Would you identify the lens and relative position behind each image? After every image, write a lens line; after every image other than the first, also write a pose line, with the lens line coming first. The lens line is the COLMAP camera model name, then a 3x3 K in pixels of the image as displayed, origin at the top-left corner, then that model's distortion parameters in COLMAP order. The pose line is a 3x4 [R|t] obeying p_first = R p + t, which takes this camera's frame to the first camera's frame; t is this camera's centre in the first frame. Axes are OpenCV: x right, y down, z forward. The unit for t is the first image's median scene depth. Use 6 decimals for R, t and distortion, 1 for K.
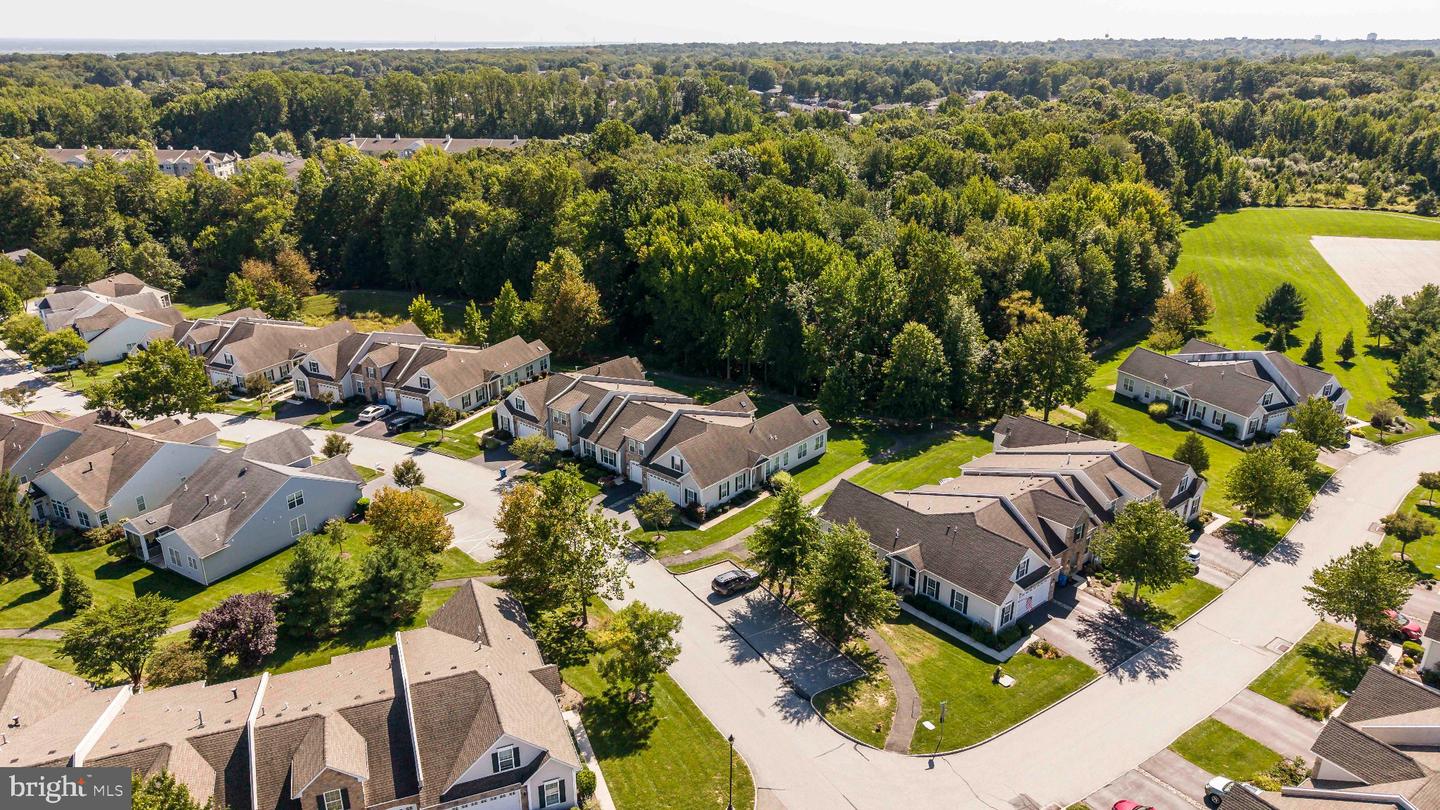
lens RADIAL K [[972.2, 0, 720.4], [0, 972.2, 408.2], [0, 0, 1]] dist [0.005618, -0.003909]
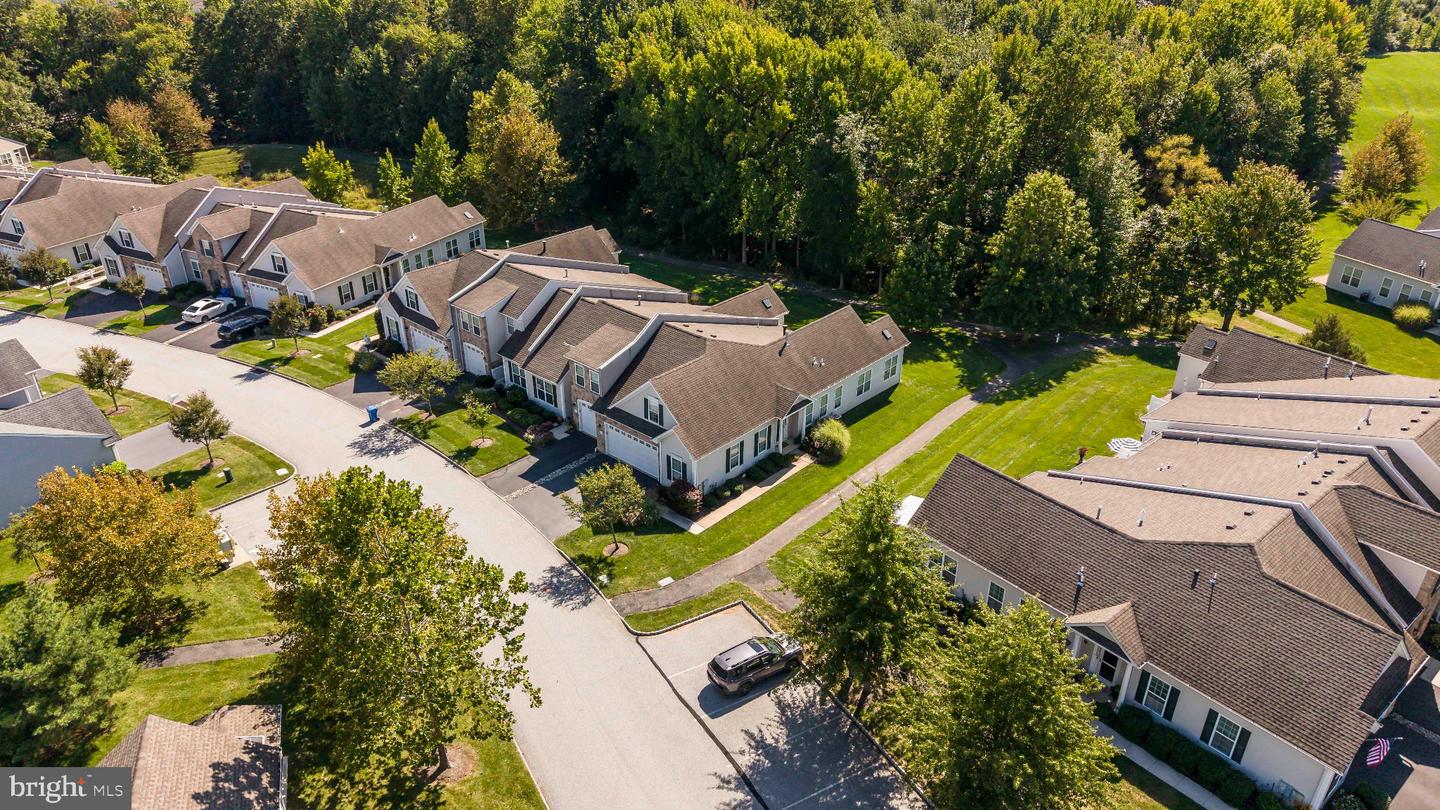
lens RADIAL K [[972.2, 0, 720.4], [0, 972.2, 408.2], [0, 0, 1]] dist [0.005618, -0.003909]
pose [[0.999862, 0.010245, -0.013043, 0.001817], [-0.008658, 0.993162, 0.116422, -0.008638], [0.014147, -0.116293, 0.993114, 0.337107]]
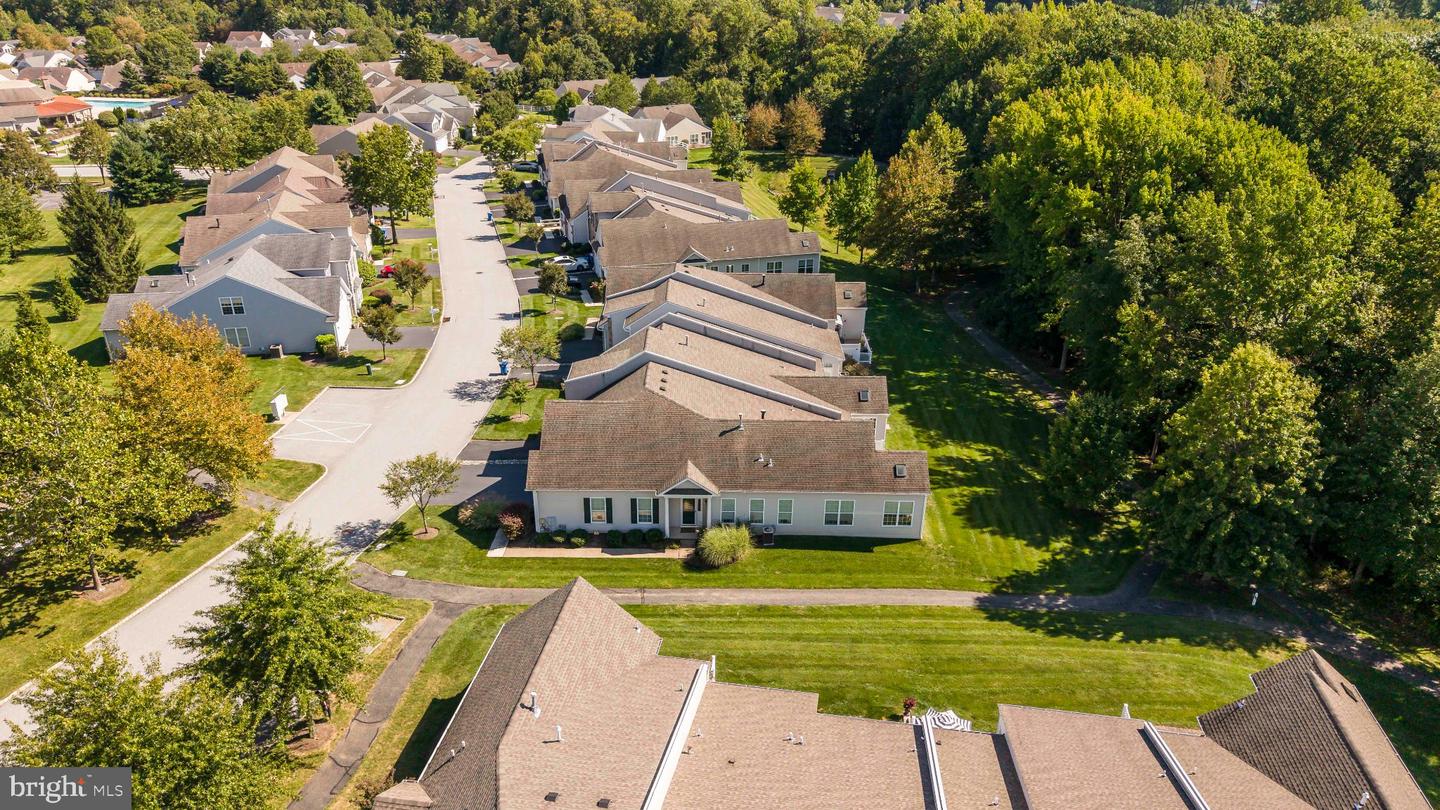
lens RADIAL K [[972.2, 0, 720.4], [0, 972.2, 408.2], [0, 0, 1]] dist [0.005618, -0.003909]
pose [[0.658592, 0.332361, -0.675124, 0.309772], [-0.281646, 0.940836, 0.188421, -0.070699], [0.697805, 0.066054, 0.713236, 0.516421]]
